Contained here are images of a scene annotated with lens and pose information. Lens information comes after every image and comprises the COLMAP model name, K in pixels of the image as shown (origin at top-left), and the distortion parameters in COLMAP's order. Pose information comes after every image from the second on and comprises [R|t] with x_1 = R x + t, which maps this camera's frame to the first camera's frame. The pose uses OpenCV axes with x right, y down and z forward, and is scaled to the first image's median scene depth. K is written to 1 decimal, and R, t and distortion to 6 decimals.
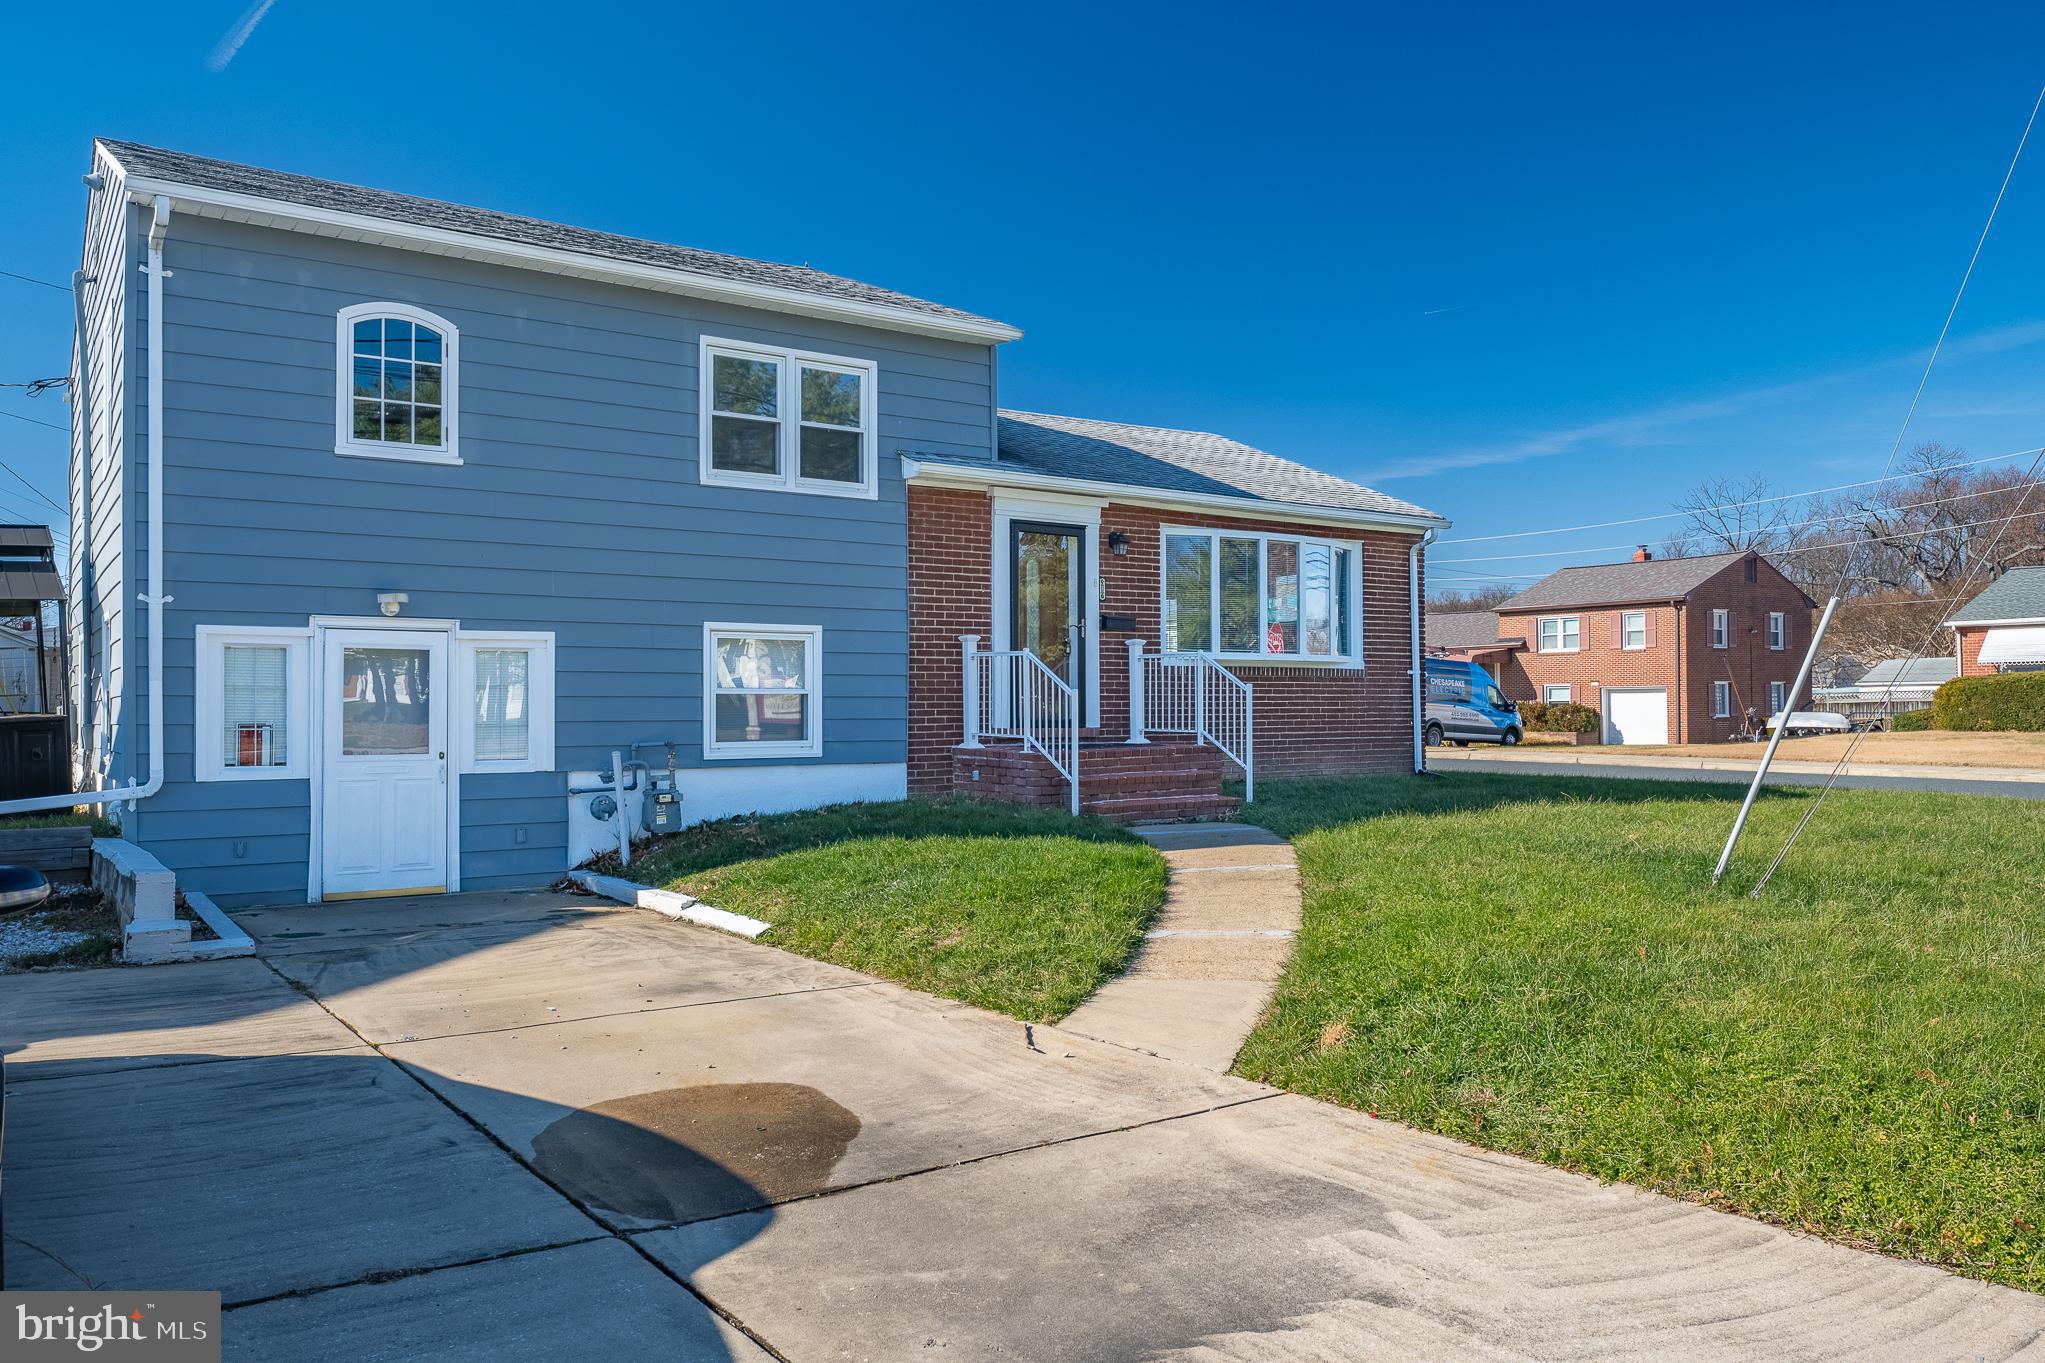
lens RADIAL K [[1491.2, 0, 1022.2], [0, 1491.2, 691.4], [0, 0, 1]] dist [-0.000383, -0.001313]
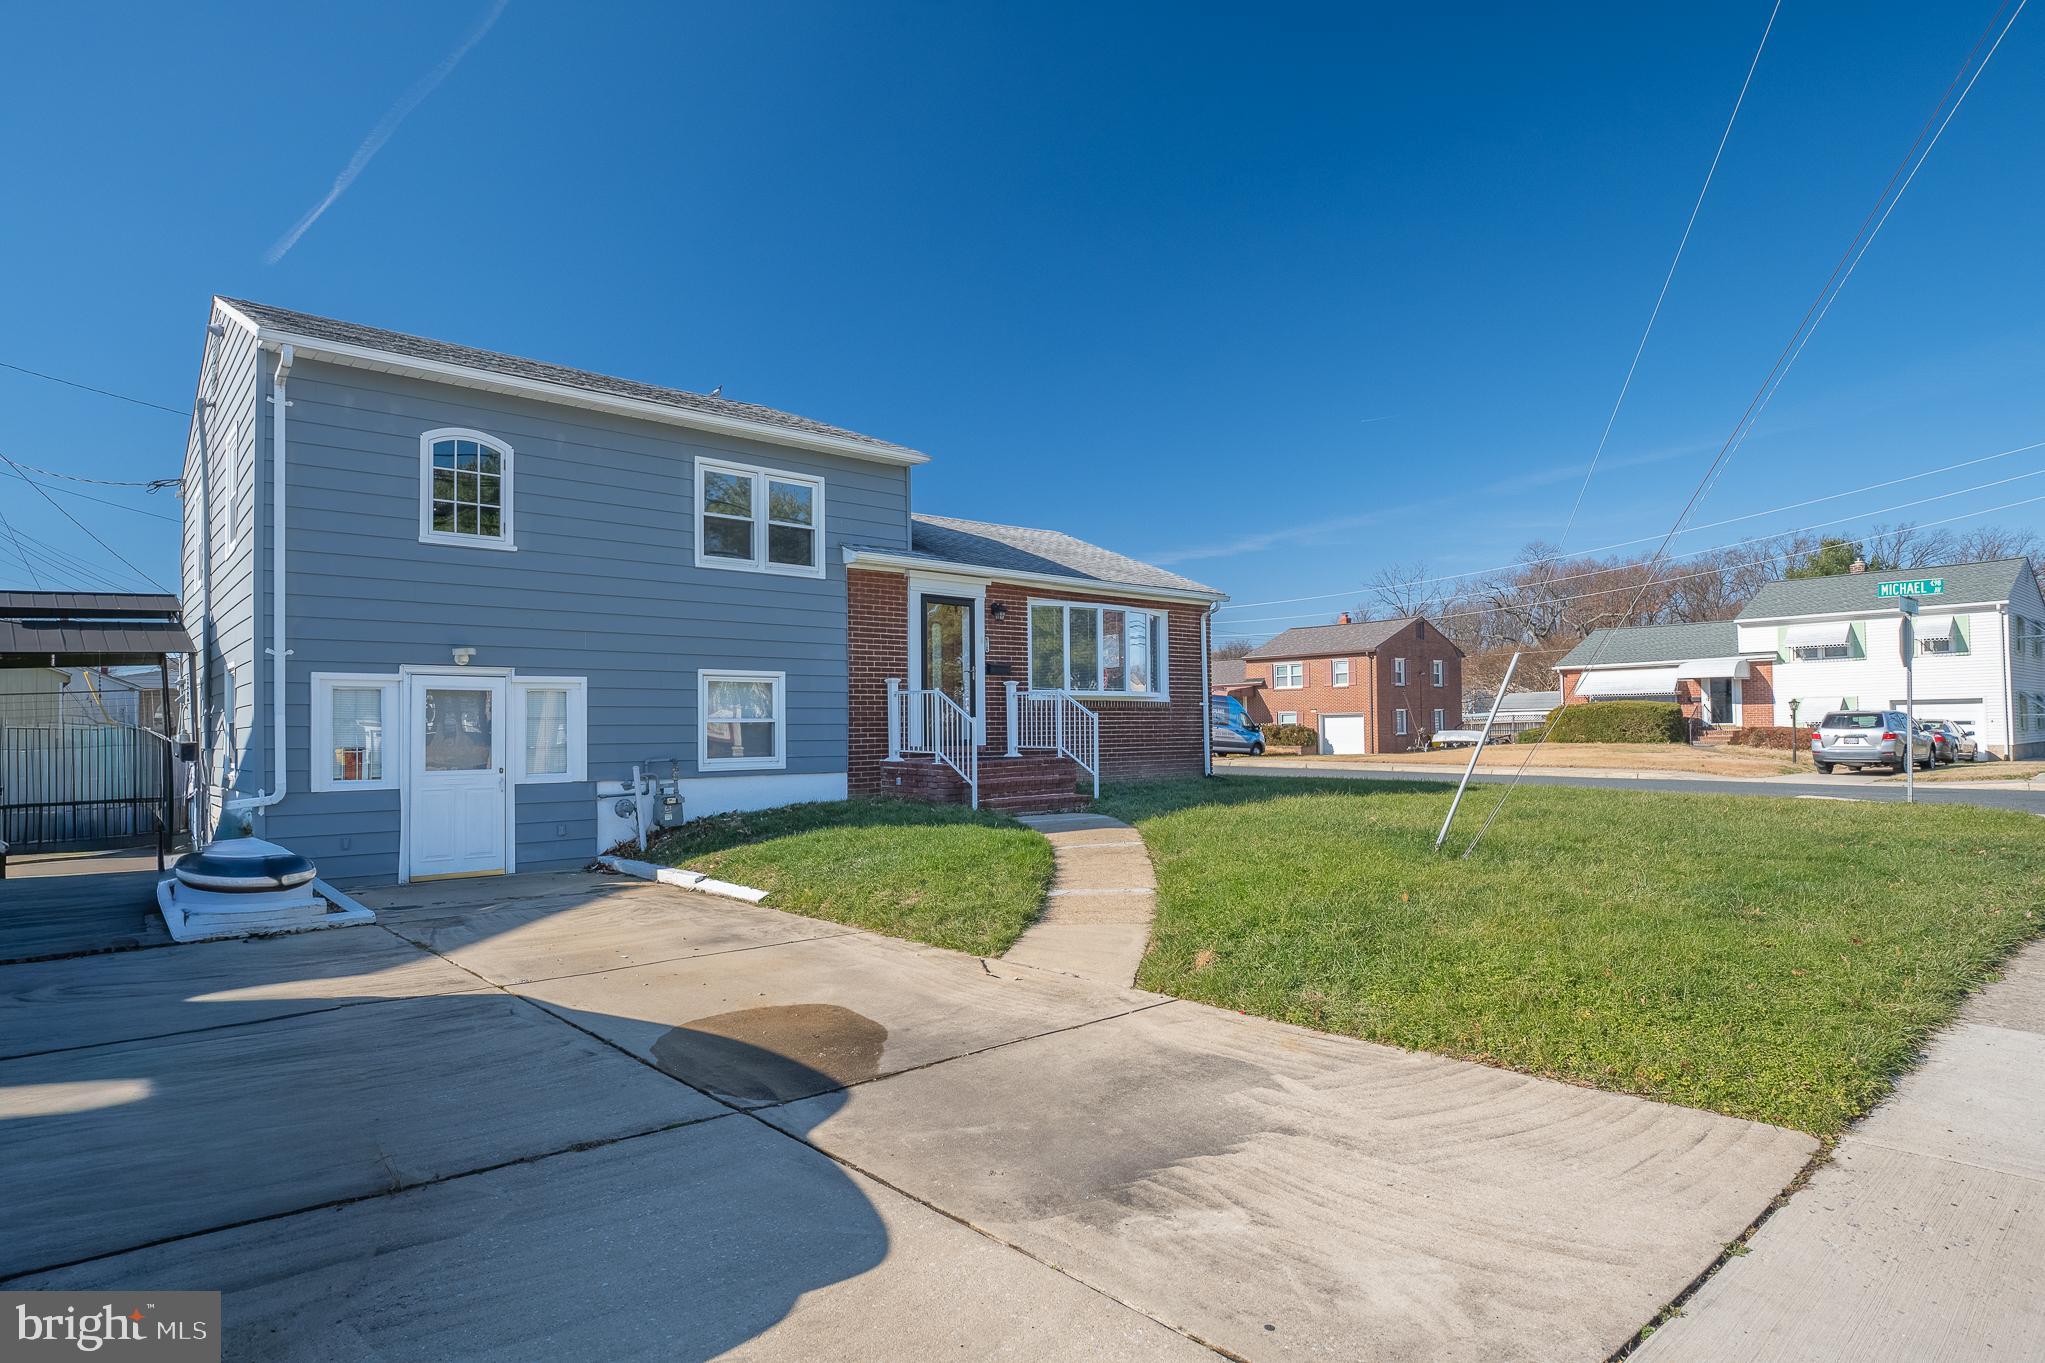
lens RADIAL K [[1103.7, 0, 1003.1], [0, 1103.7, 709.6], [0, 0, 1]] dist [0.002972, -0.009226]
pose [[0.995212, -0.004568, 0.097633, -0.043598], [0.005336, 0.999957, -0.007608, -0.001205], [-0.097594, 0.008093, 0.995193, -0.020068]]
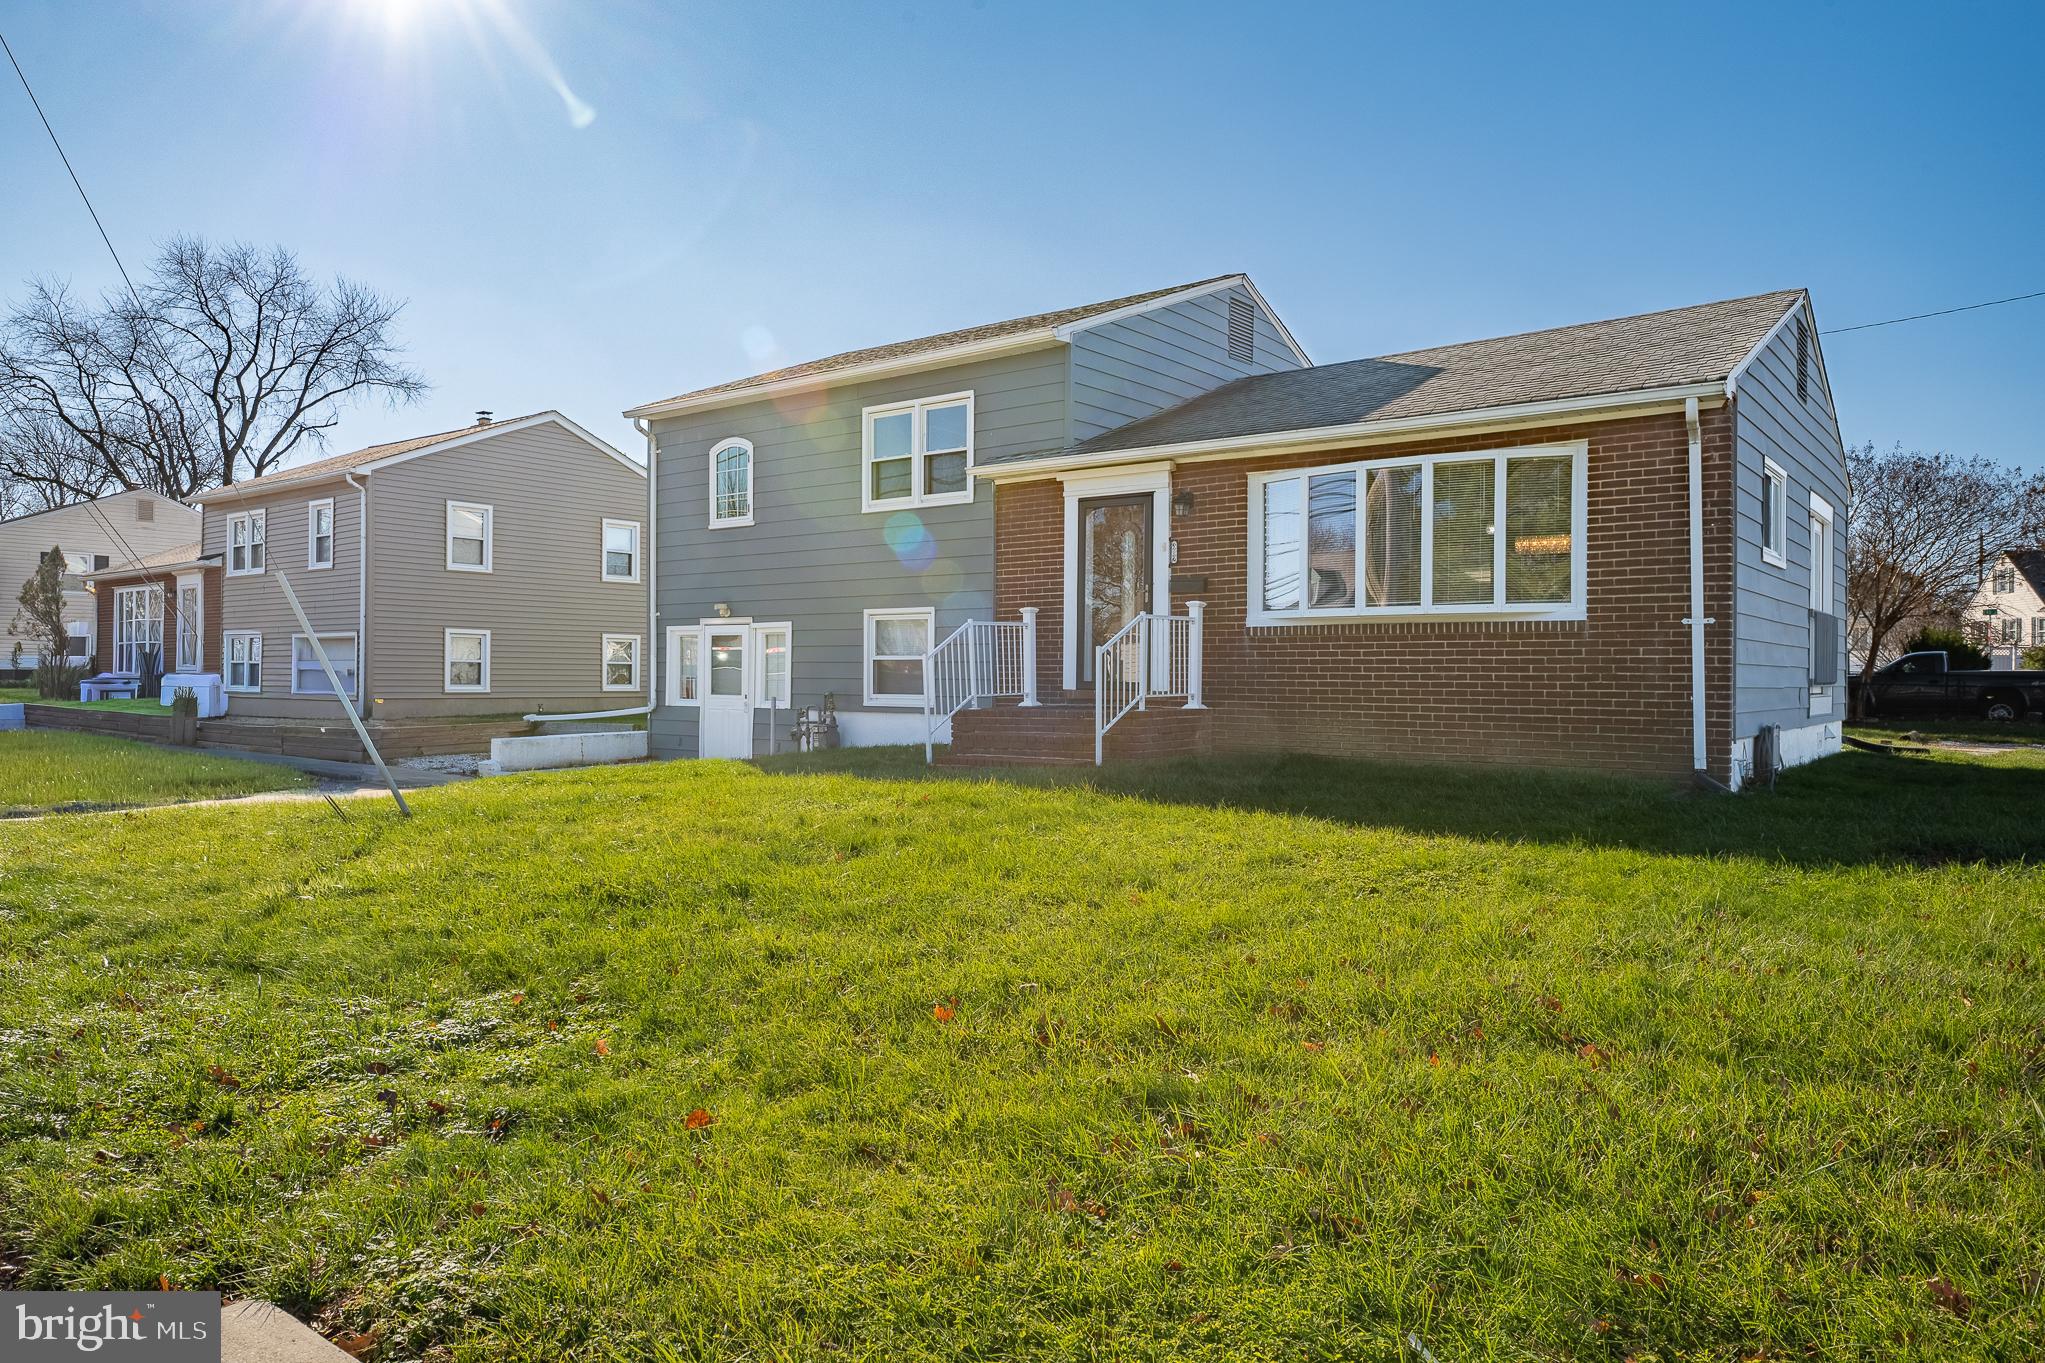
lens RADIAL K [[1325.4, 0, 1018.5], [0, 1325.4, 670.5], [0, 0, 1]] dist [-0.002884, -0.000003]
pose [[0.289039, 0.006160, -0.957297, 1.217786], [0.008039, 0.999928, 0.008862, 0.002078], [0.957283, -0.010257, 0.288969, 0.905217]]
